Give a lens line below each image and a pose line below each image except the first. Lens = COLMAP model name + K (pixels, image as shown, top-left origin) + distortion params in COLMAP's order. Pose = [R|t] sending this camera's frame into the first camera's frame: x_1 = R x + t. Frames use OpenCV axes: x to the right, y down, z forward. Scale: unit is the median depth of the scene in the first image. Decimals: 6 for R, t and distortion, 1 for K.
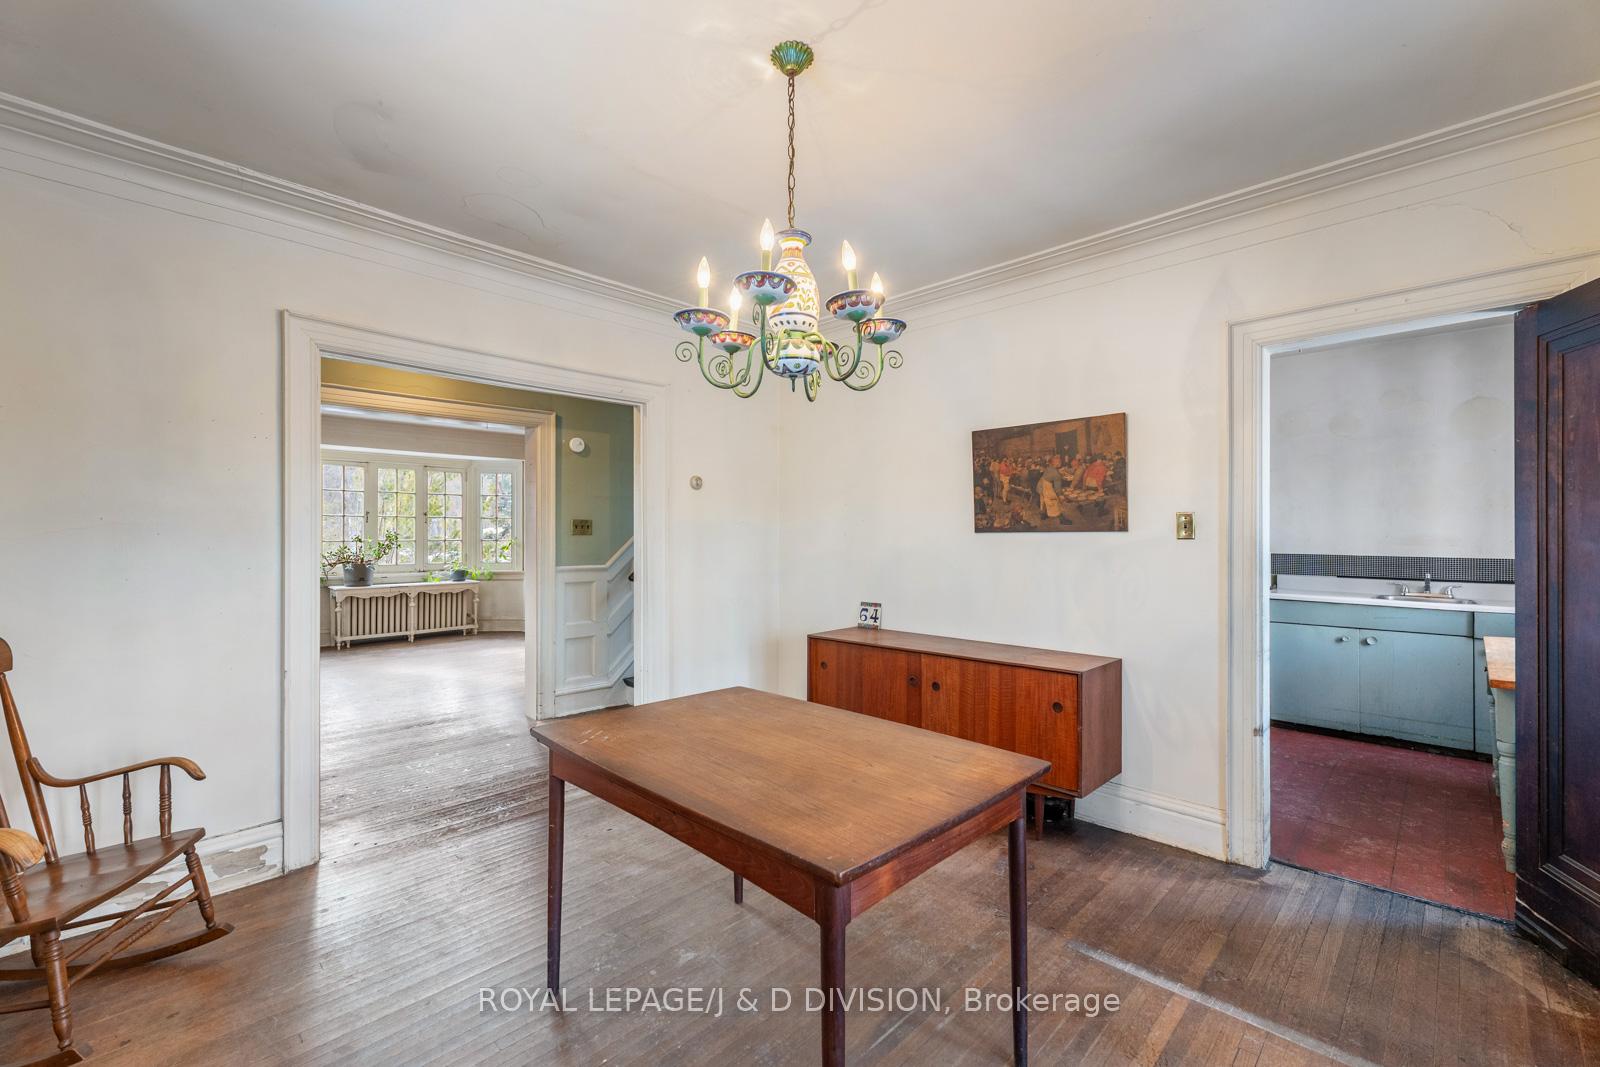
lens RADIAL K [[673.7, 0, 800.0], [0, 673.7, 530.1], [0, 0, 1]] dist [0.003220, -0.000419]
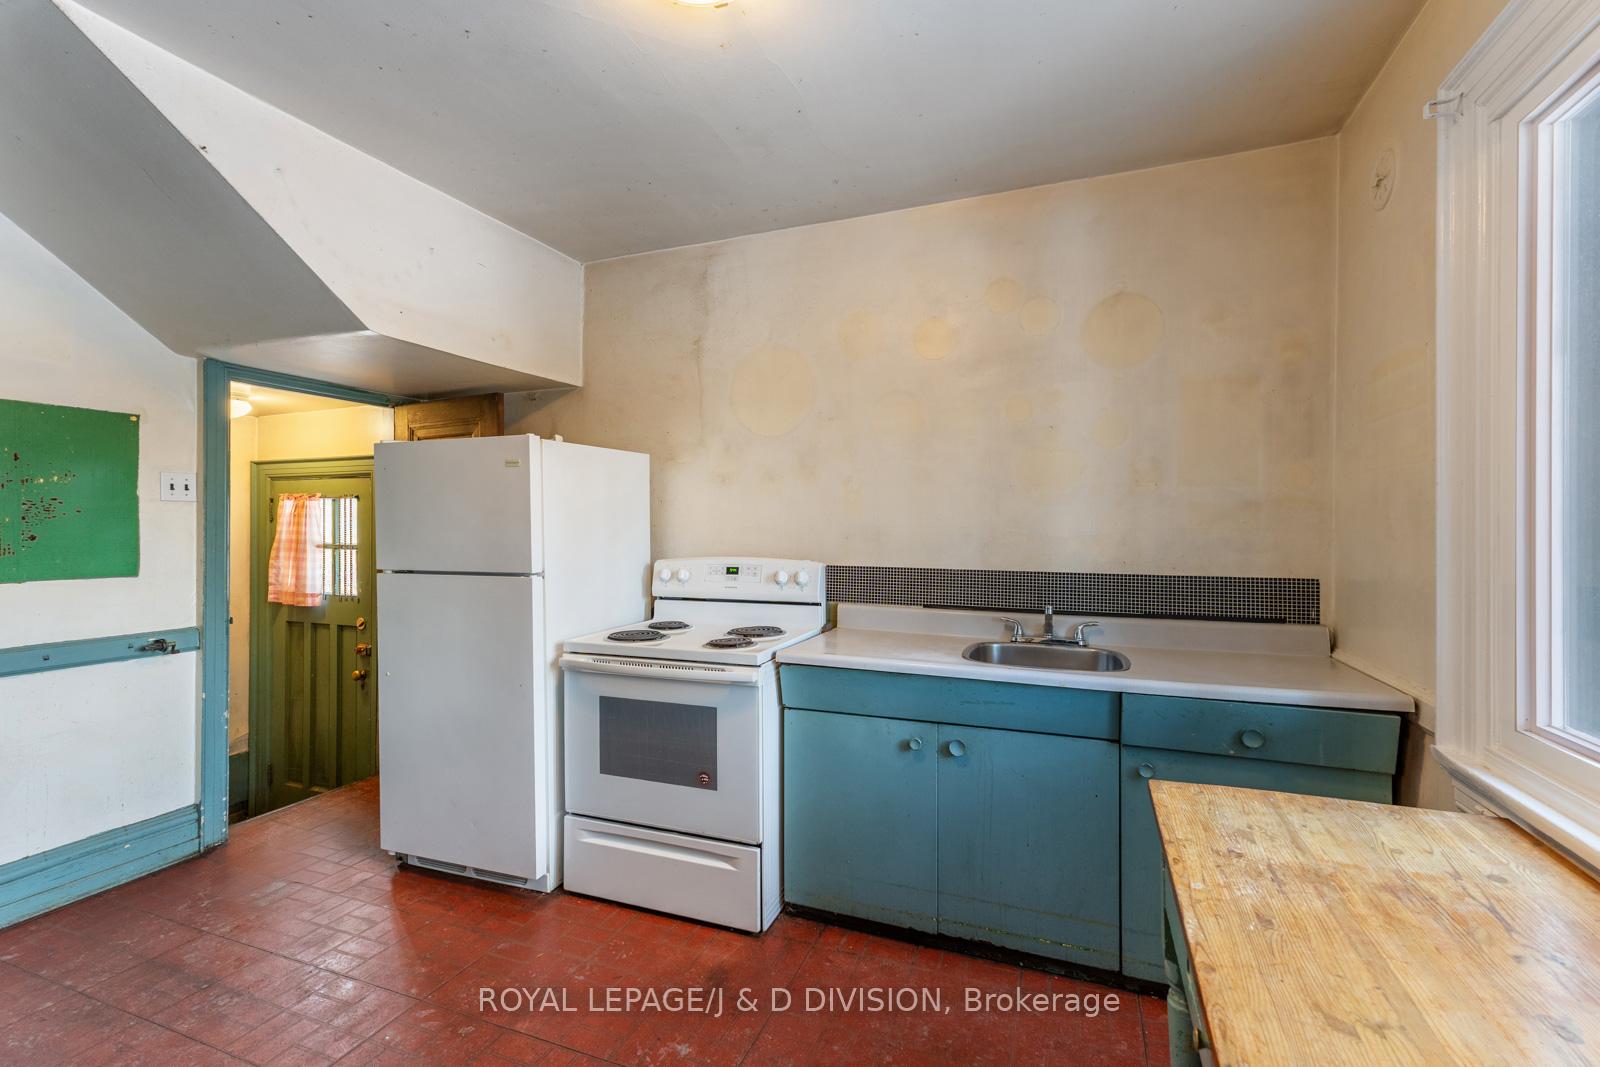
lens RADIAL K [[673.7, 0, 800.0], [0, 673.7, 530.1], [0, 0, 1]] dist [0.003220, -0.000419]
pose [[0.930356, -0.000843, 0.366656, 0.552085], [-0.000829, 0.999990, 0.004402, 0.003120], [-0.366656, -0.004399, 0.930346, 0.576897]]
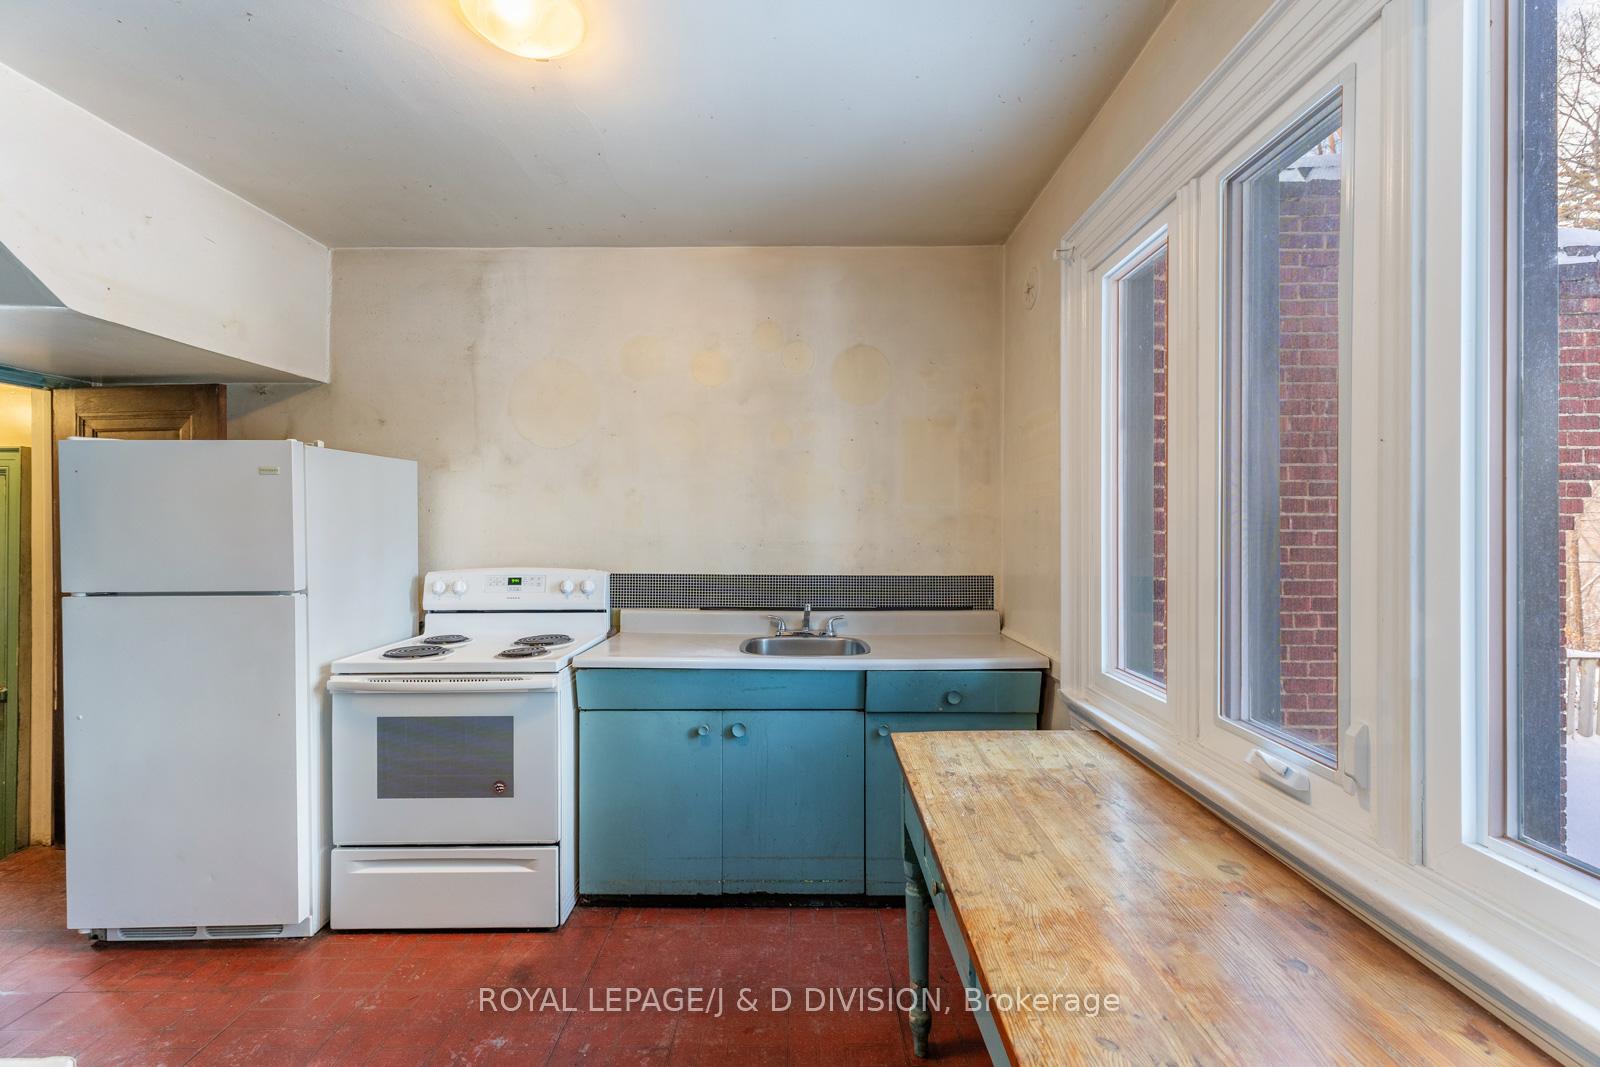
lens RADIAL K [[673.7, 0, 800.0], [0, 673.7, 530.1], [0, 0, 1]] dist [0.003220, -0.000419]
pose [[0.725629, 0.001398, 0.688085, 0.485195], [-0.002495, 0.999997, 0.000599, -0.005034], [-0.688082, -0.002151, 0.725630, 0.543458]]
